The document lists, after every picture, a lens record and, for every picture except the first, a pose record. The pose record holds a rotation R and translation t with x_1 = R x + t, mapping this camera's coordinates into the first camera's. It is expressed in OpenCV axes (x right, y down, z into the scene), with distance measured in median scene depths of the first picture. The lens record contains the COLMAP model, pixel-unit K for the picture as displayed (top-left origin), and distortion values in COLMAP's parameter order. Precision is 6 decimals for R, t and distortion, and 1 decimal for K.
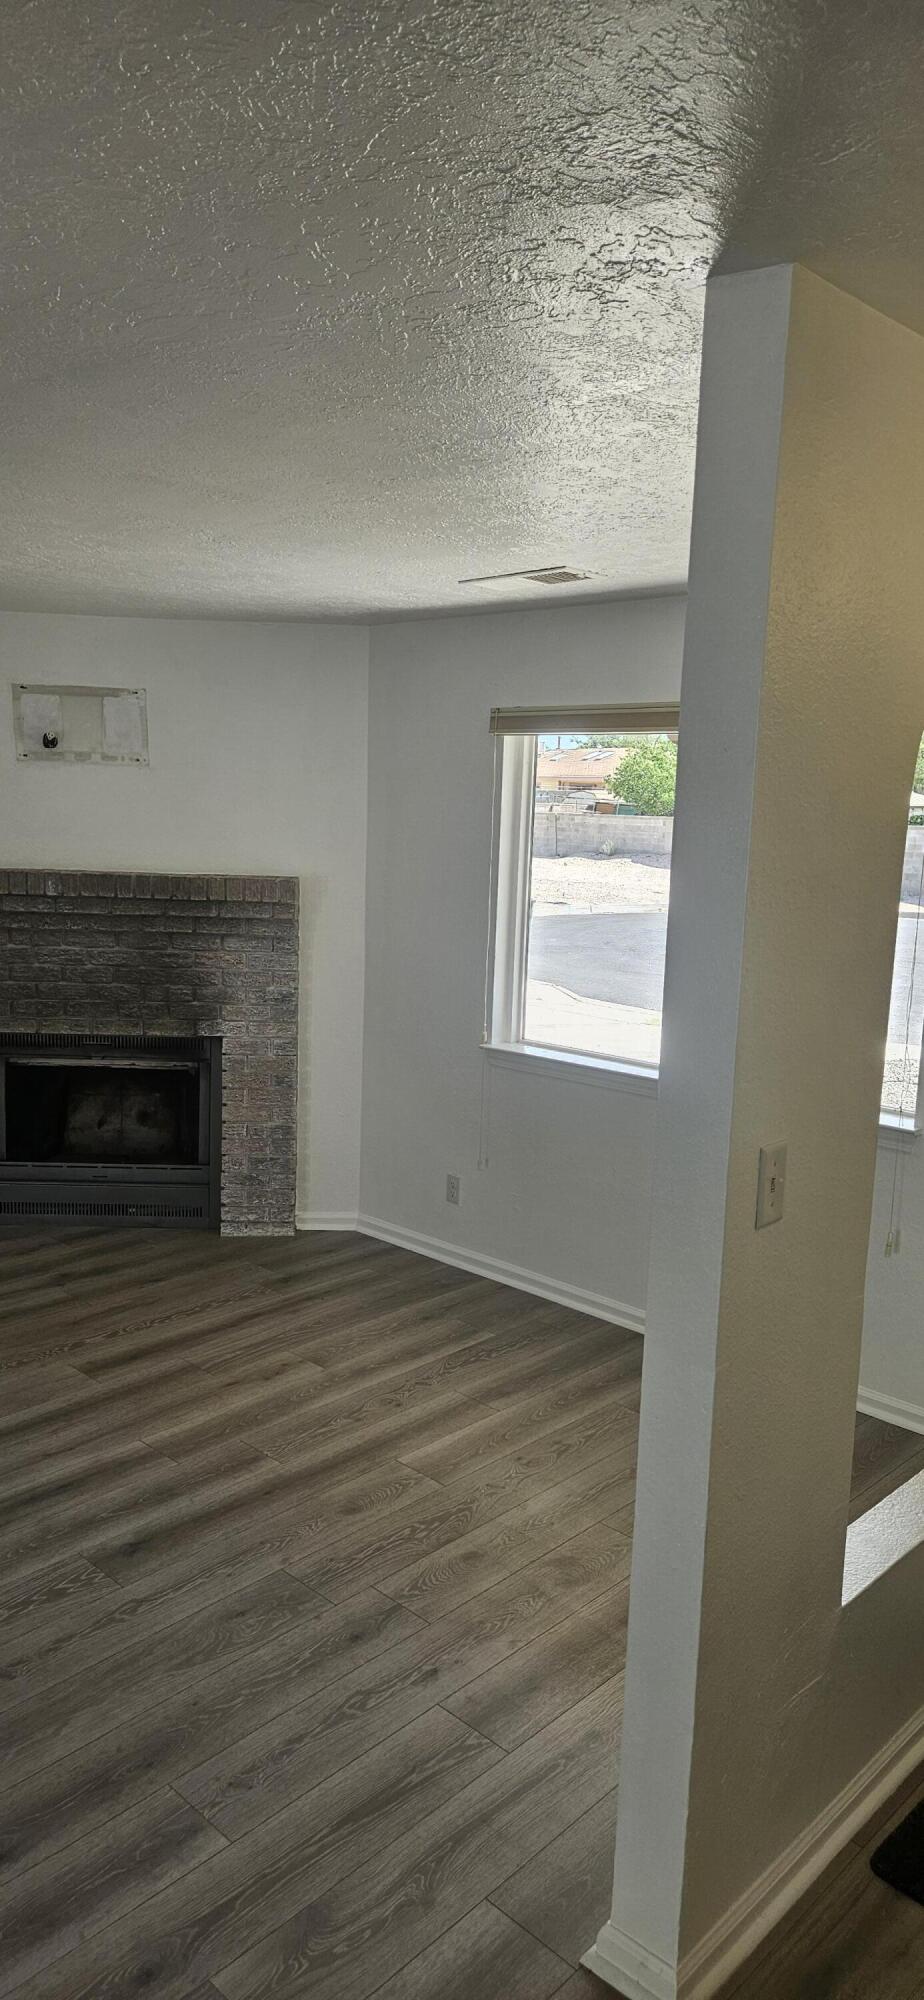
lens RADIAL K [[1345.2, 0, 443.9], [0, 1345.2, 1031.6], [0, 0, 1]] dist [0.030437, -0.011324]
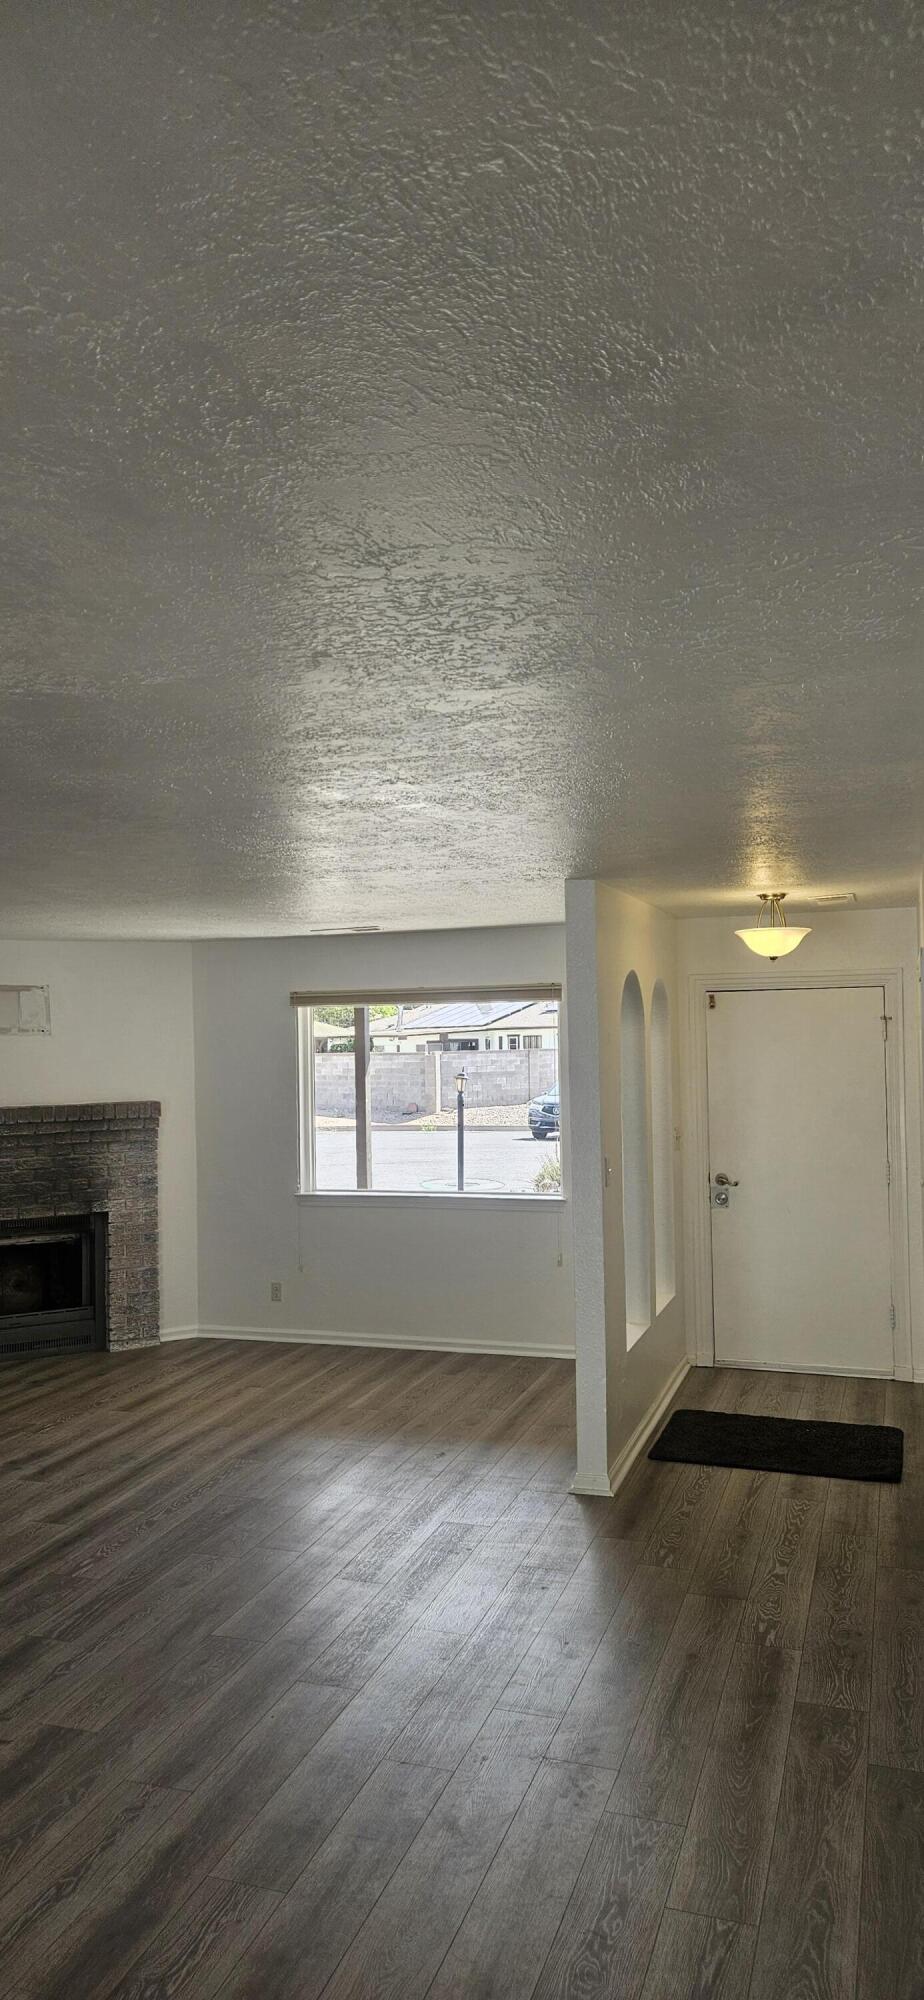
lens RADIAL K [[1345.2, 0, 461.9], [0, 1345.2, 999.1], [0, 0, 1]] dist [0.030437, -0.011324]
pose [[0.903097, -0.035938, 0.427931, -0.443828], [0.118493, 0.978661, -0.167876, 0.071132], [-0.412766, 0.202315, 0.888084, -0.531503]]
